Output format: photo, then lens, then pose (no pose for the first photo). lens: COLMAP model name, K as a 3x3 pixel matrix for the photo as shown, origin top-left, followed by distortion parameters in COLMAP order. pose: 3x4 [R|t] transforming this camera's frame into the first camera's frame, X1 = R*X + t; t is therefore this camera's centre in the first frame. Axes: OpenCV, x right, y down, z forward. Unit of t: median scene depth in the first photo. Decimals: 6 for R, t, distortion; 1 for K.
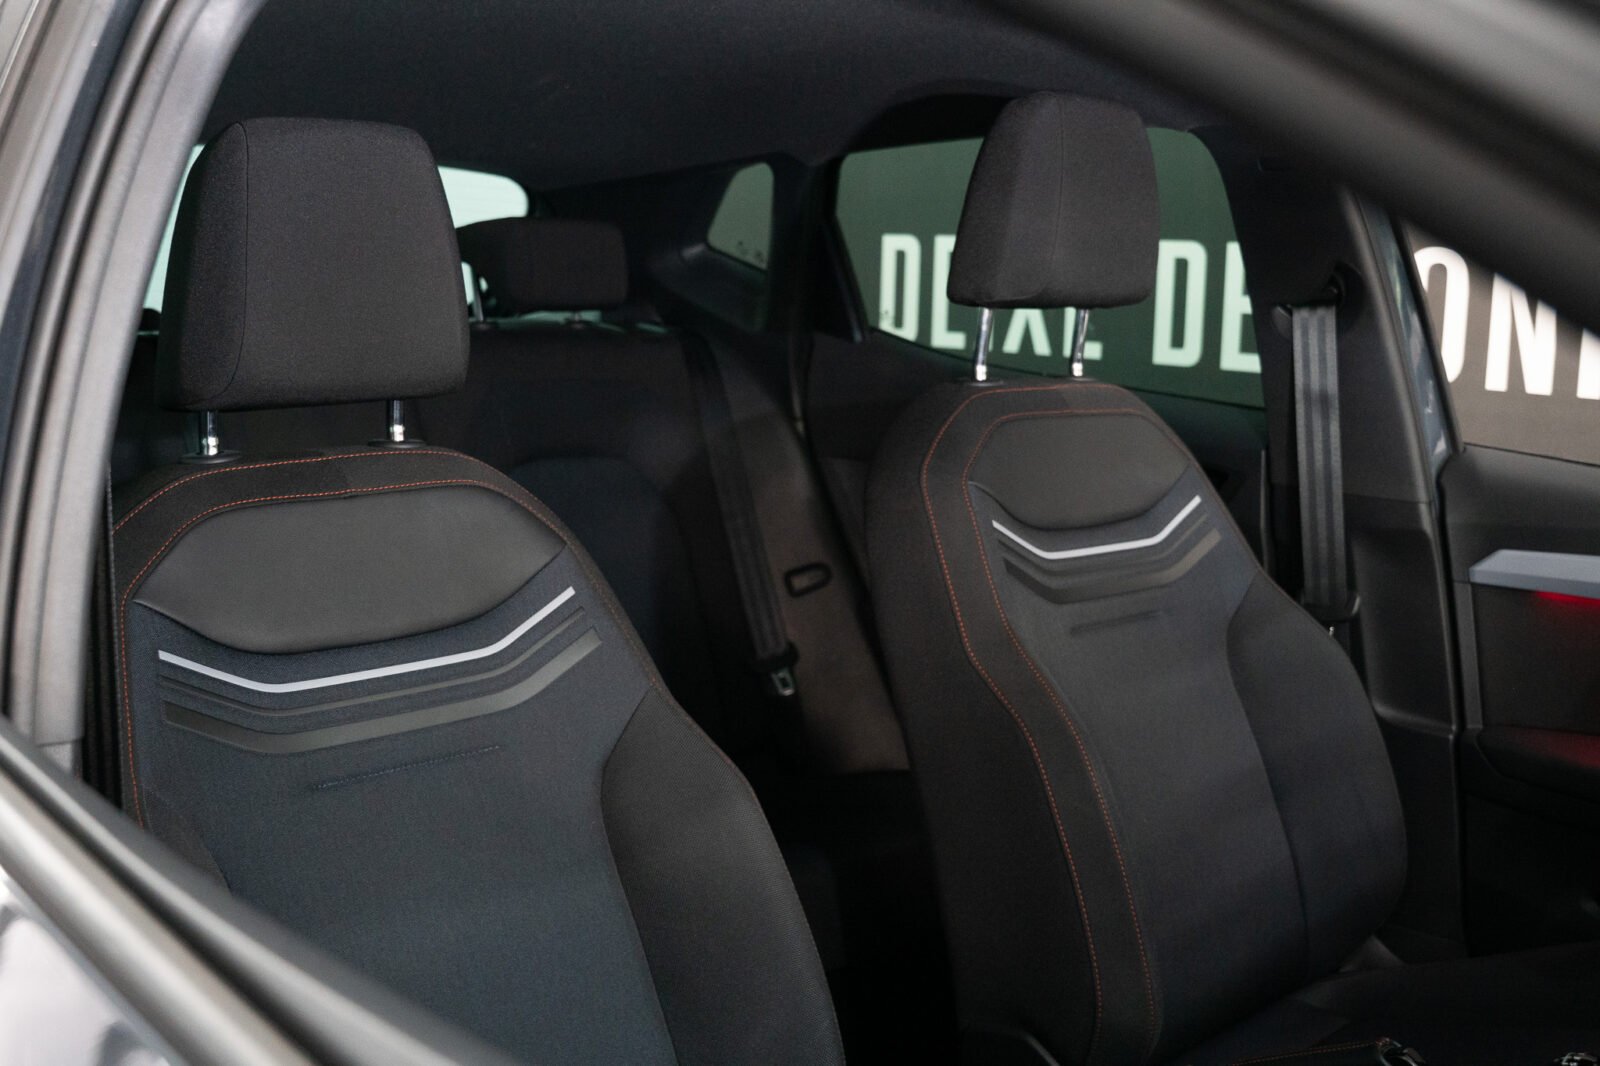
lens RADIAL K [[1668.4, 0, 796.7], [0, 1668.4, 532.8], [0, 0, 1]] dist [-0.156298, 0.000000]
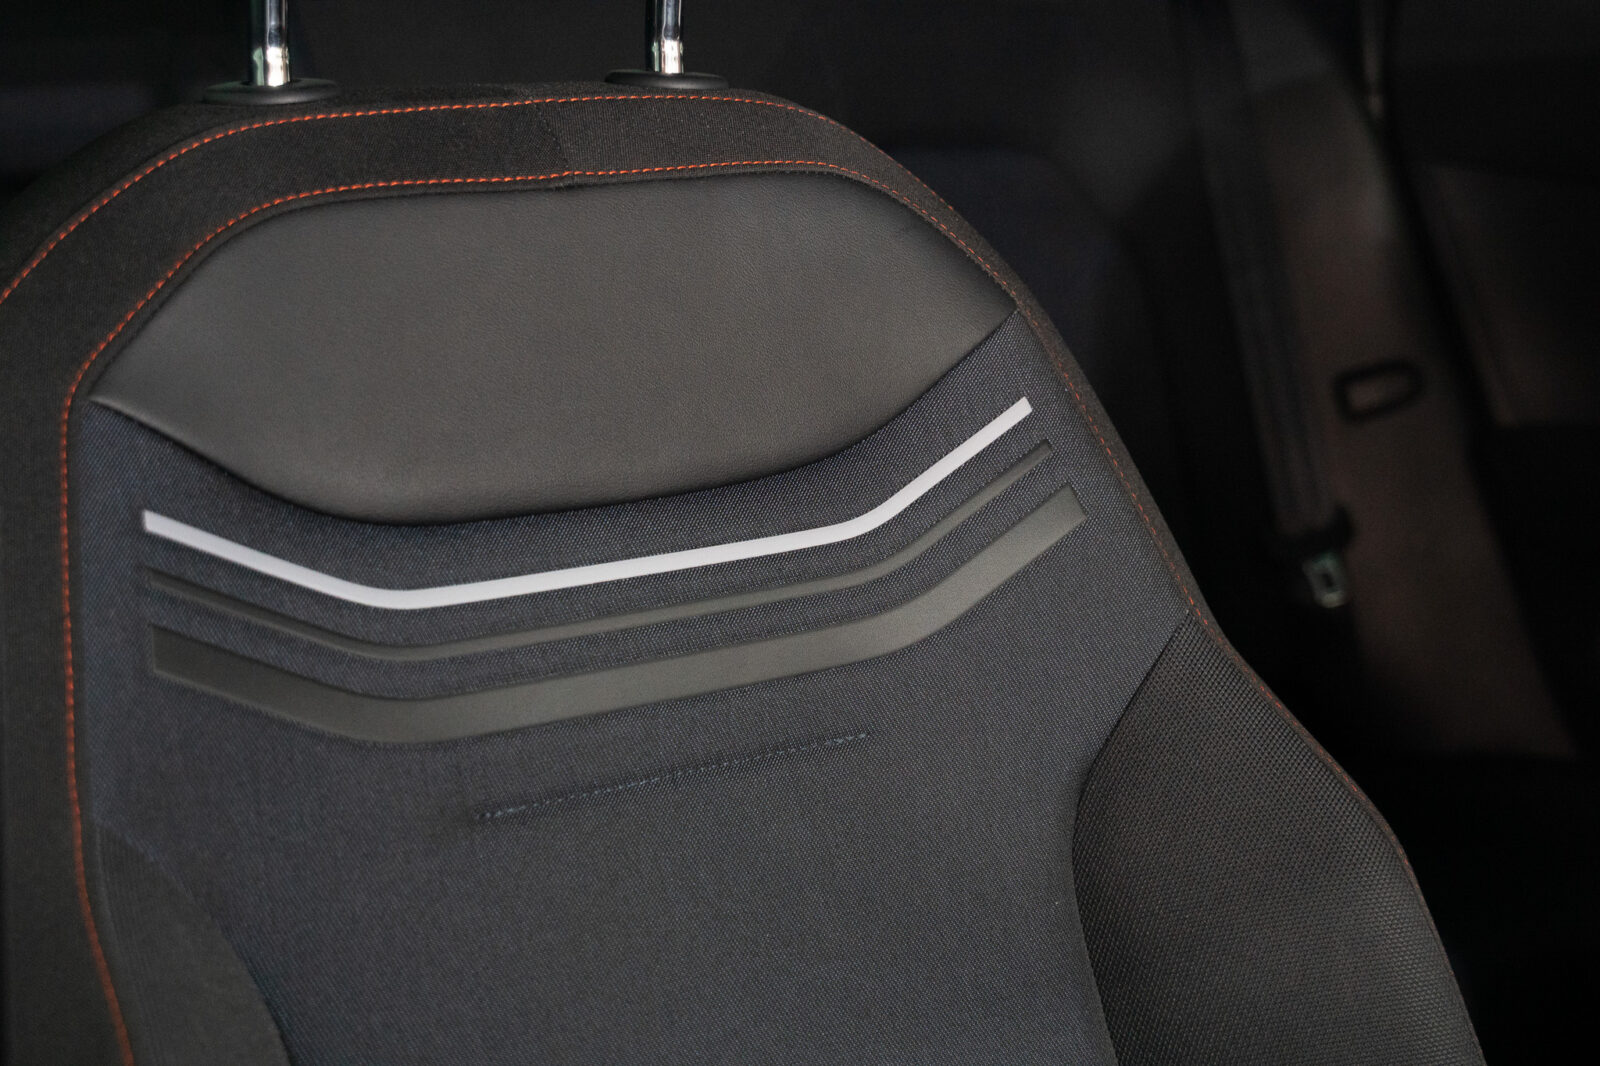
lens RADIAL K [[2606.8, 0, 801.2], [0, 2606.8, 532.9], [0, 0, 1]] dist [-0.099664, 0.000000]
pose [[0.986832, 0.047996, -0.154466, -0.086664], [-0.033855, 0.995099, 0.092910, 0.004567], [0.158168, -0.086457, 0.983620, 0.275957]]
